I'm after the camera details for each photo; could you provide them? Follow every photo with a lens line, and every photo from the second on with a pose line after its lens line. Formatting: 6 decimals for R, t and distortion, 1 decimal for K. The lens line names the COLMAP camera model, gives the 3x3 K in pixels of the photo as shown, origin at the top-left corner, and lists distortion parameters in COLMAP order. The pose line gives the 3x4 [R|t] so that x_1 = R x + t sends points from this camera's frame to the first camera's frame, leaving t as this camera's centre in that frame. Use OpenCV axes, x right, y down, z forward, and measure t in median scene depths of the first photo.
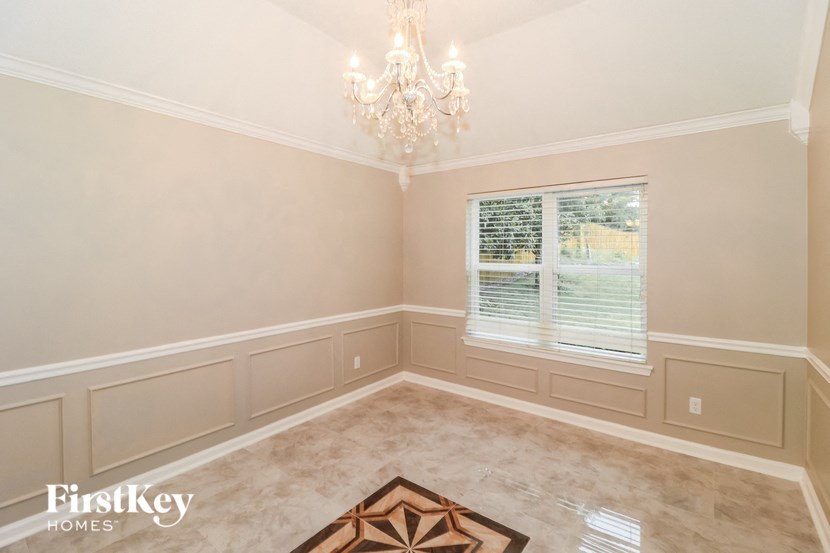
lens RADIAL K [[388.2, 0, 411.1], [0, 388.2, 252.1], [0, 0, 1]] dist [0.018219, -0.000512]
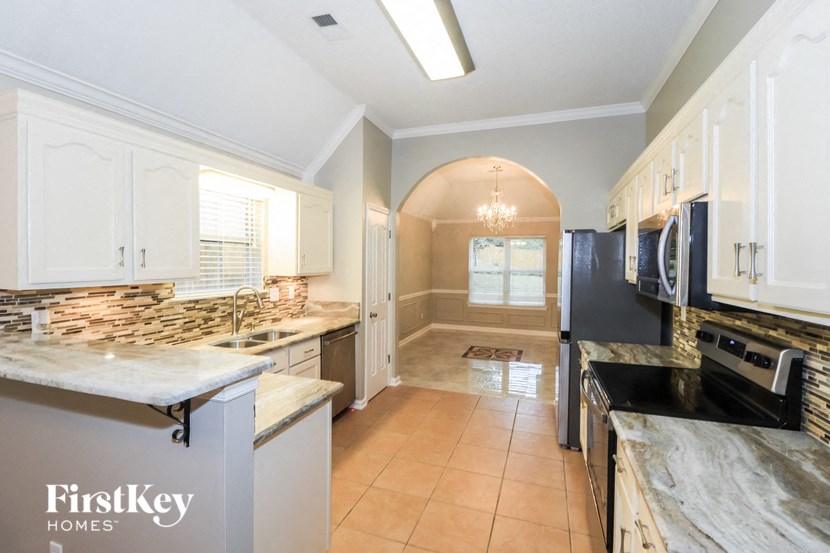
lens RADIAL K [[388.2, 0, 411.1], [0, 388.2, 252.1], [0, 0, 1]] dist [0.018219, -0.000512]
pose [[0.943212, 0.026012, 0.331171, -0.825883], [-0.015497, 0.999290, -0.034351, 0.018887], [-0.331829, 0.027268, 0.942945, -0.859420]]
